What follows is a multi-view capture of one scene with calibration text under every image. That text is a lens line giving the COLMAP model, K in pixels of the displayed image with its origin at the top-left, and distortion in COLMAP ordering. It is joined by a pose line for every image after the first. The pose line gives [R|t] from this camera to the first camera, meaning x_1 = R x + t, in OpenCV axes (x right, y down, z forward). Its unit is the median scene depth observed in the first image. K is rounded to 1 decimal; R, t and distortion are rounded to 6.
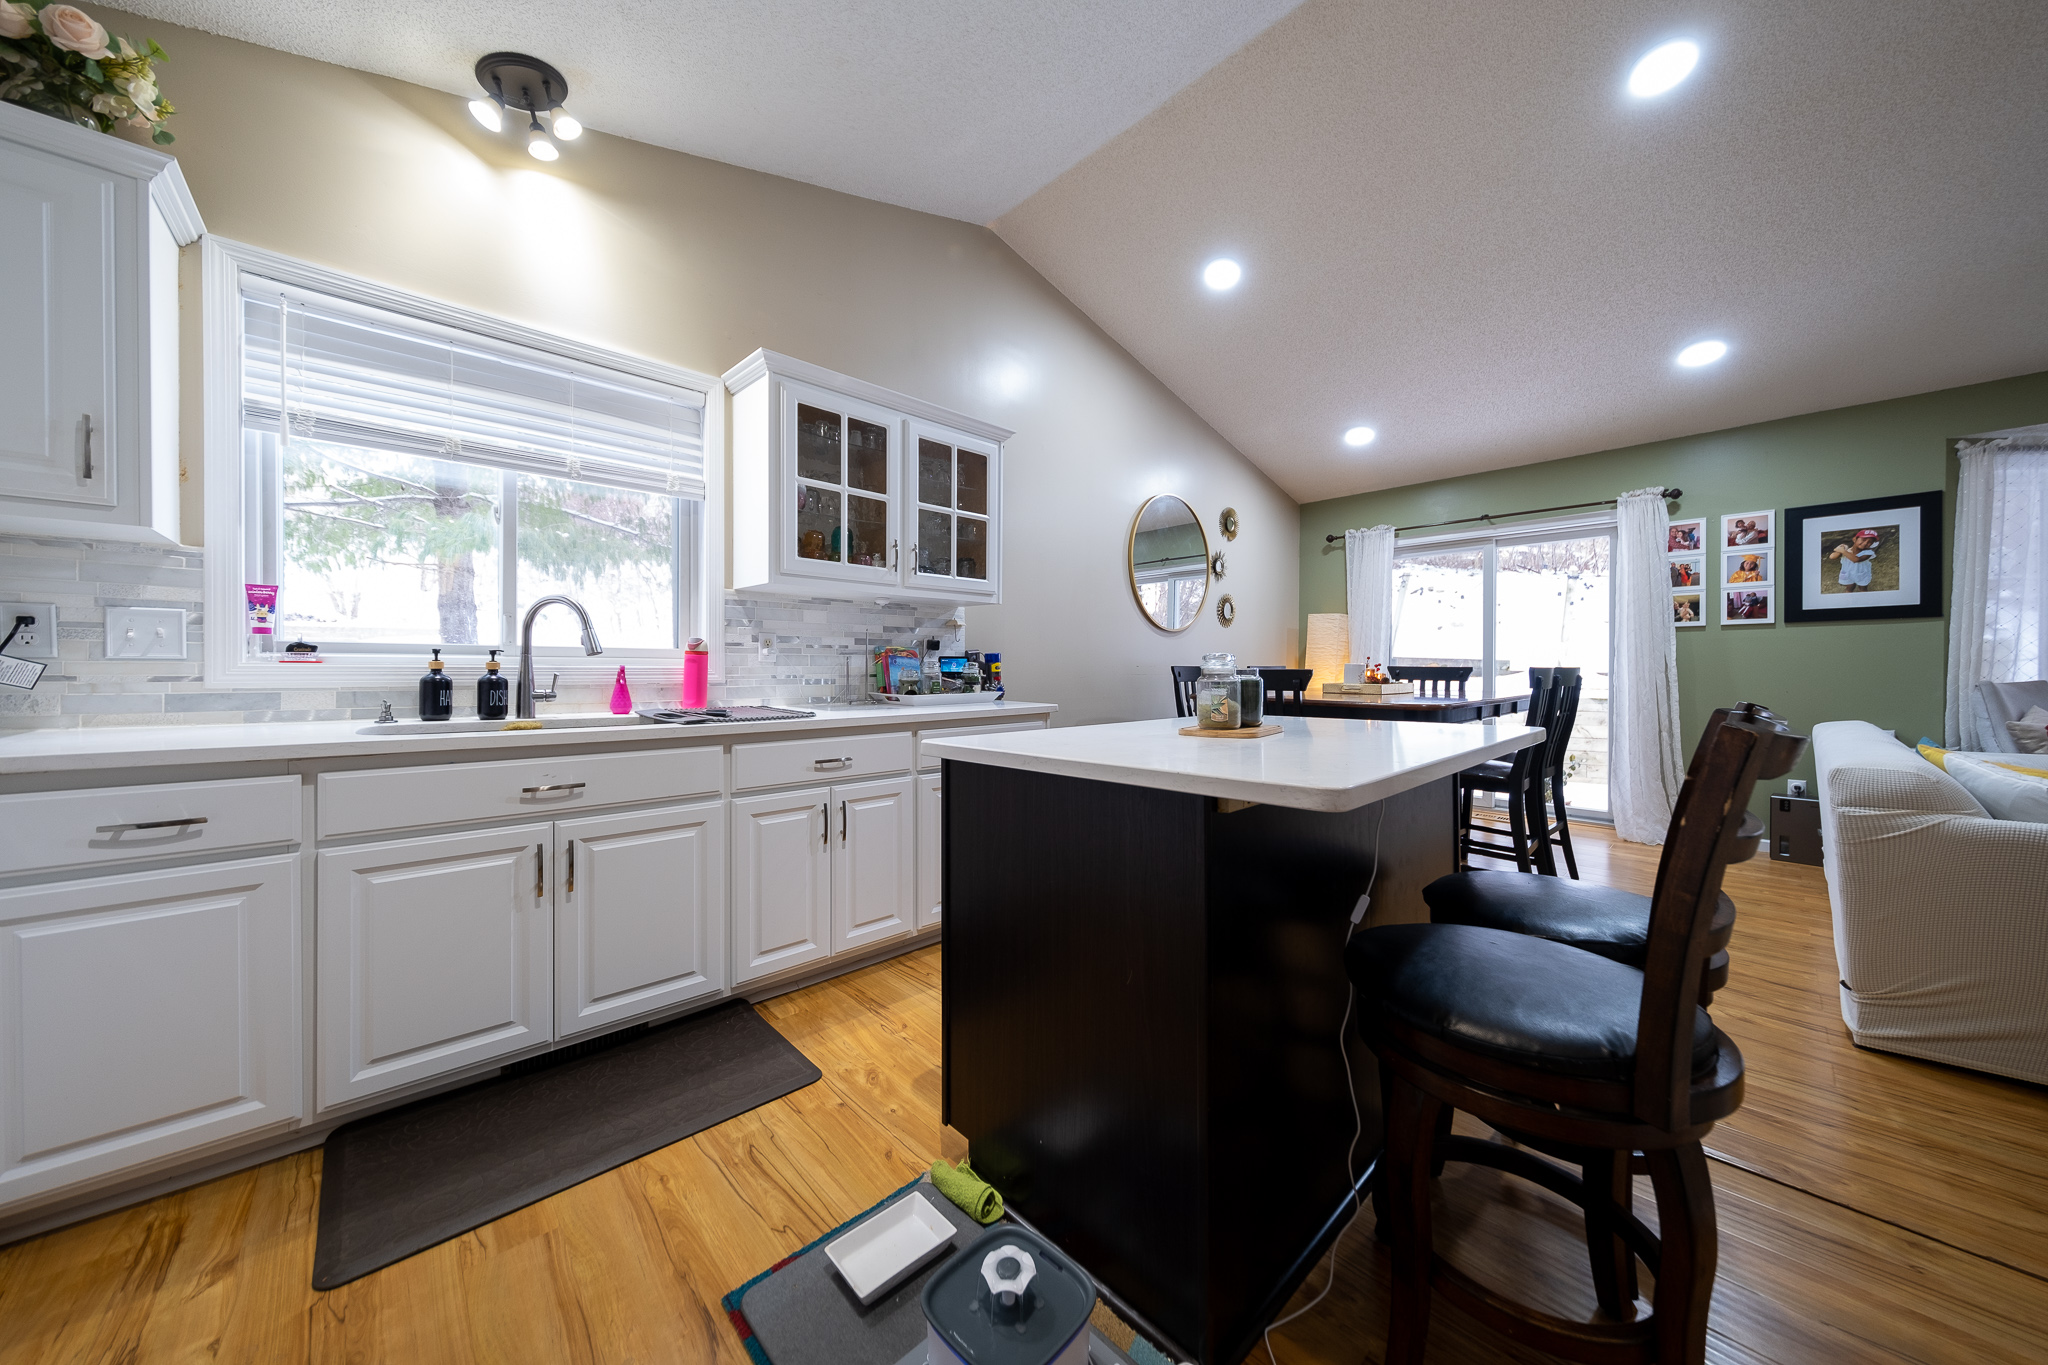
lens RADIAL K [[686.4, 0, 1004.2], [0, 686.4, 676.8], [0, 0, 1]] dist [0.000087, -0.000264]
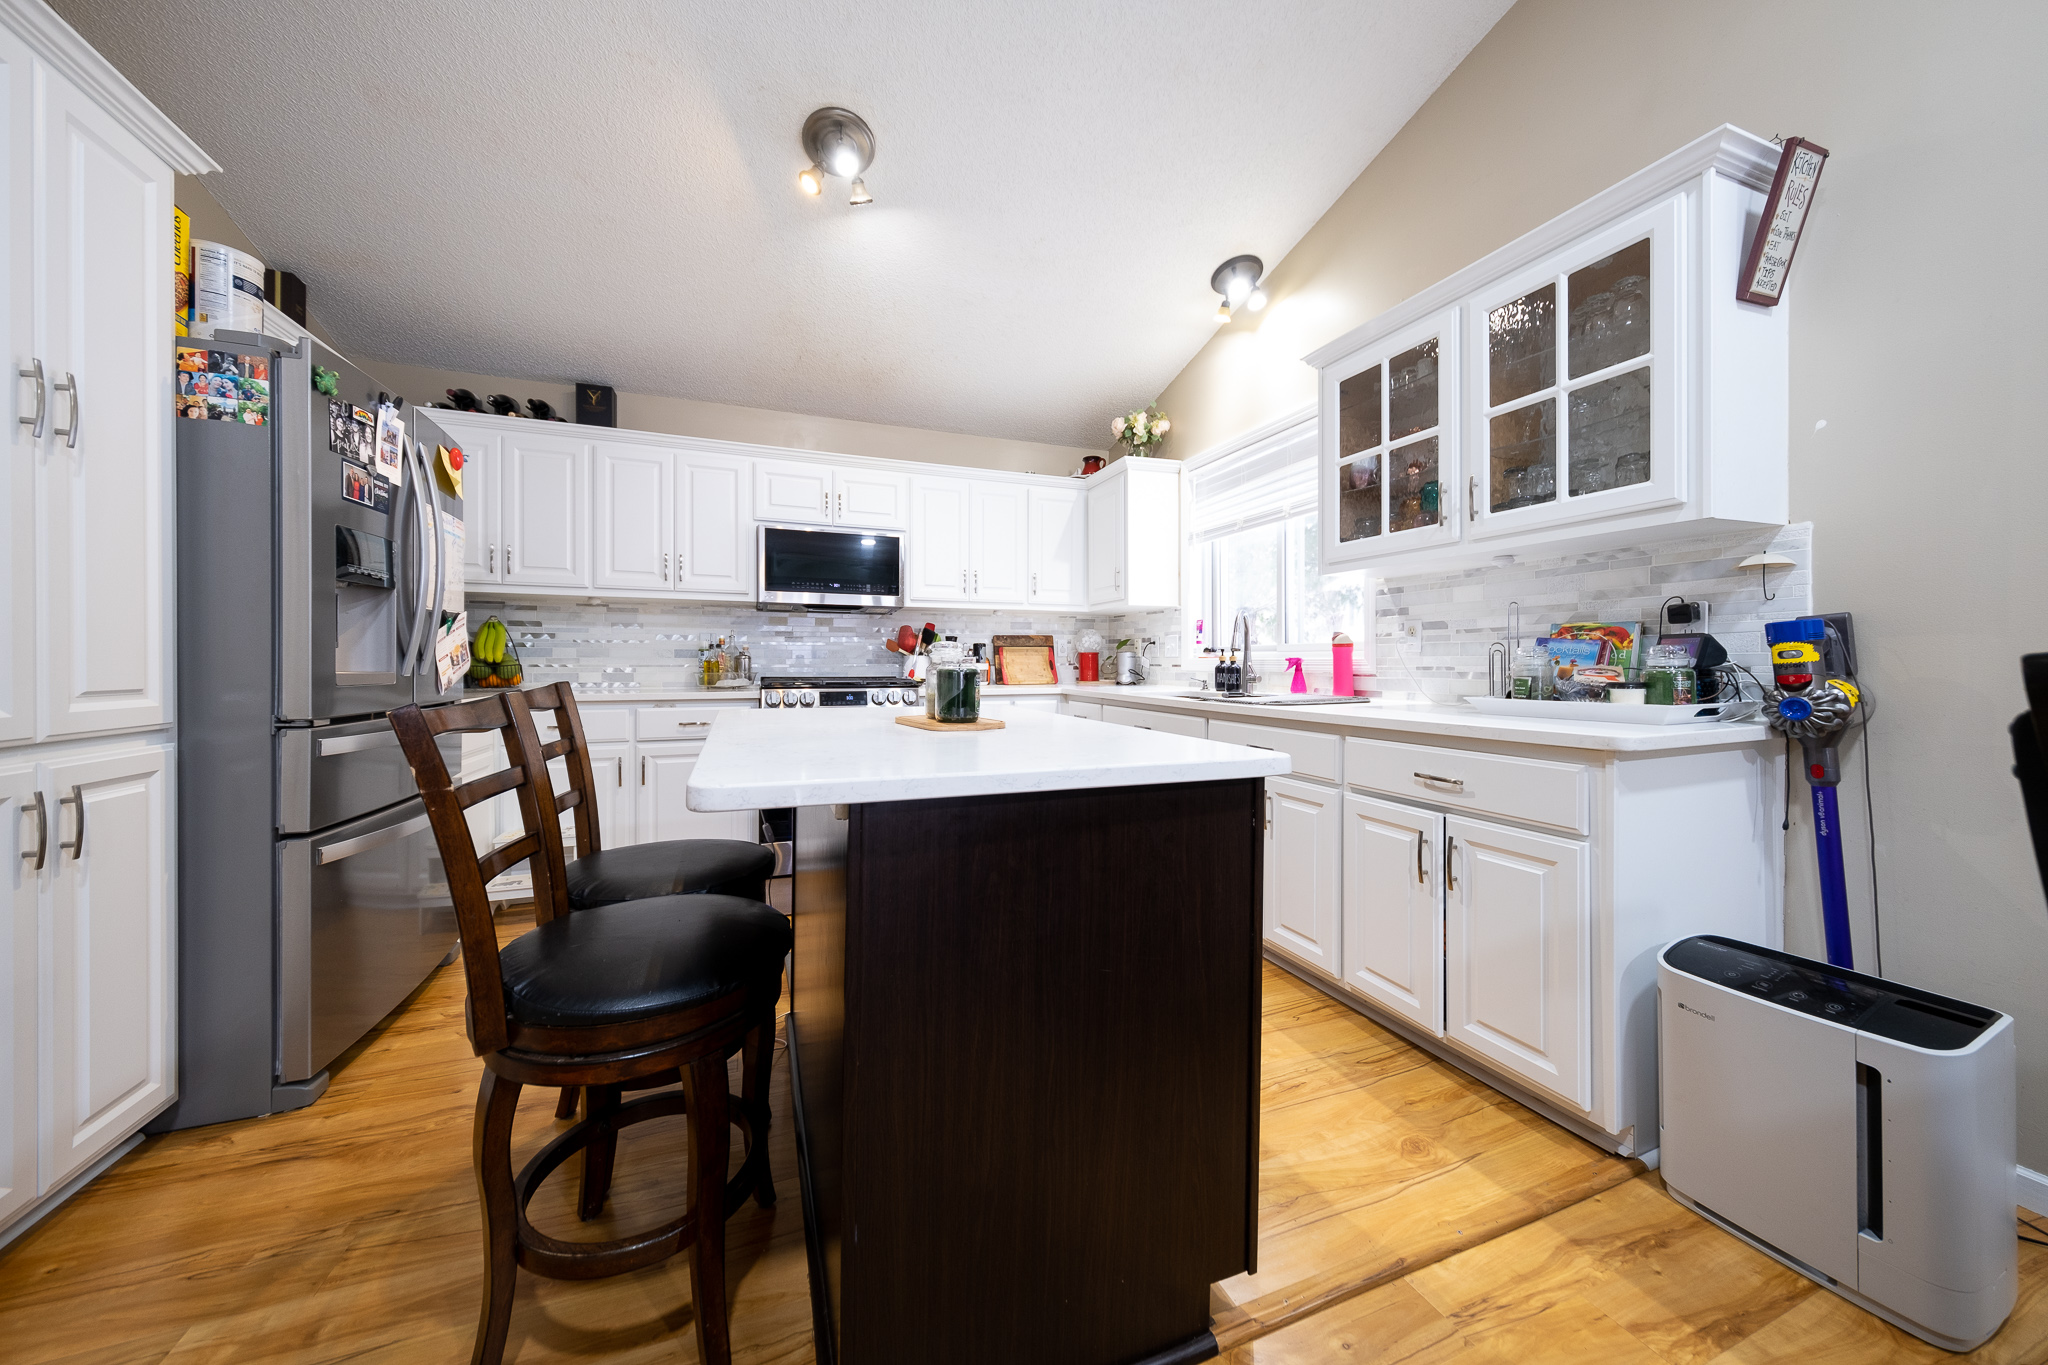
lens RADIAL K [[686.4, 0, 1009.1], [0, 686.4, 671.7], [0, 0, 1]] dist [0.000087, -0.000264]
pose [[-0.369820, 0.008513, -0.929065, 1.108720], [-0.012253, 0.999826, 0.014039, -0.002924], [0.929023, 0.016576, -0.369651, 1.344035]]
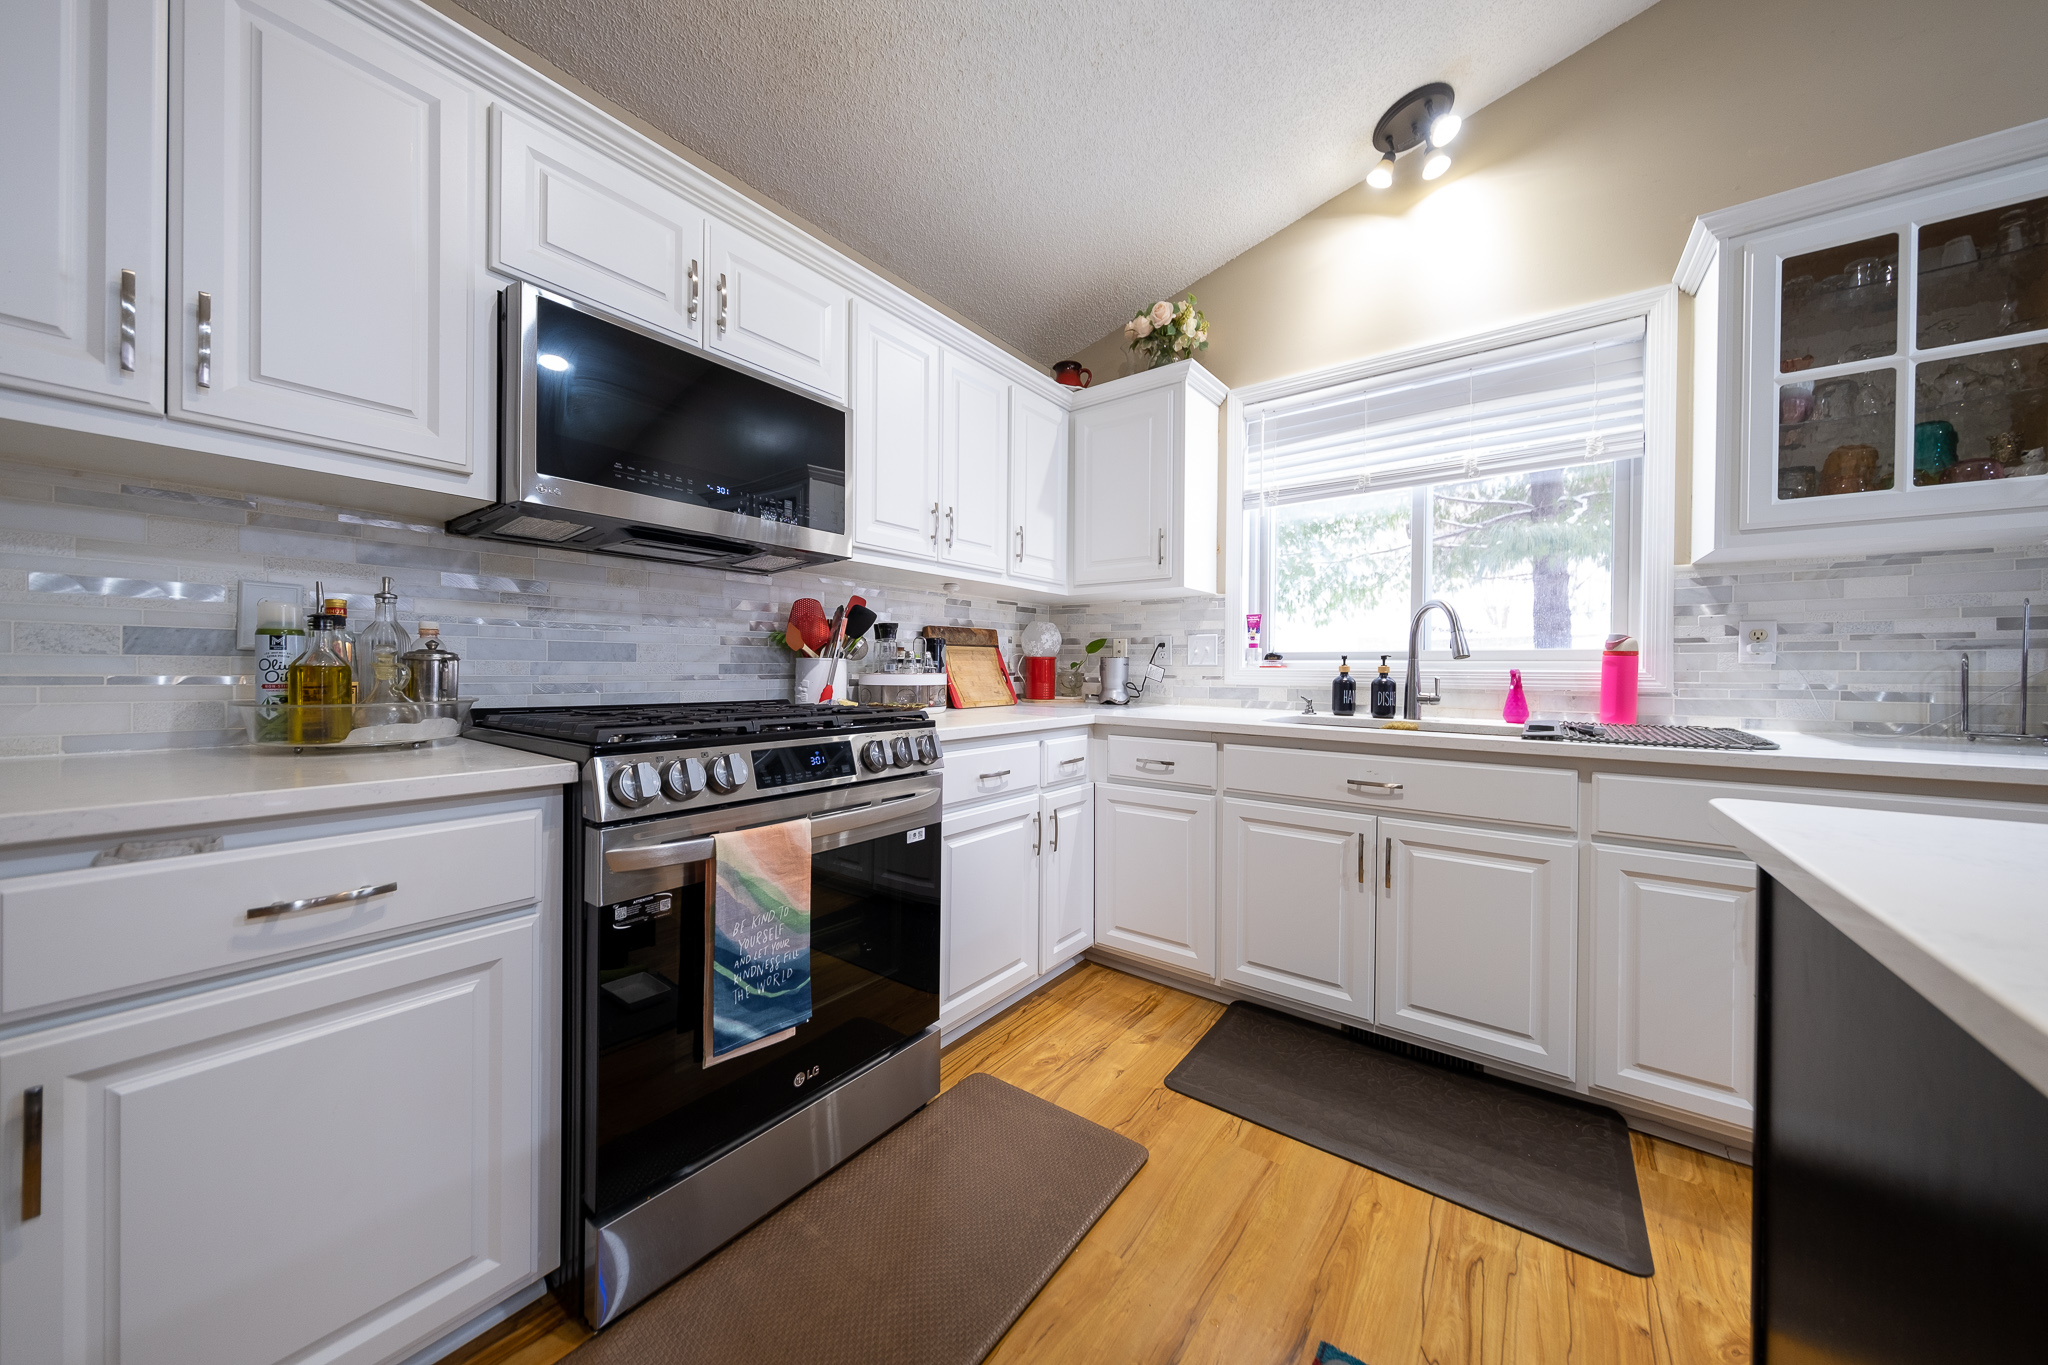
lens RADIAL K [[686.4, 0, 1025.7], [0, 686.4, 675.8], [0, 0, 1]] dist [0.000087, -0.000264]
pose [[0.192205, 0.006823, -0.981331, 0.282043], [-0.016918, 0.999850, 0.003638, -0.000412], [0.981209, 0.015903, 0.192291, 0.268743]]
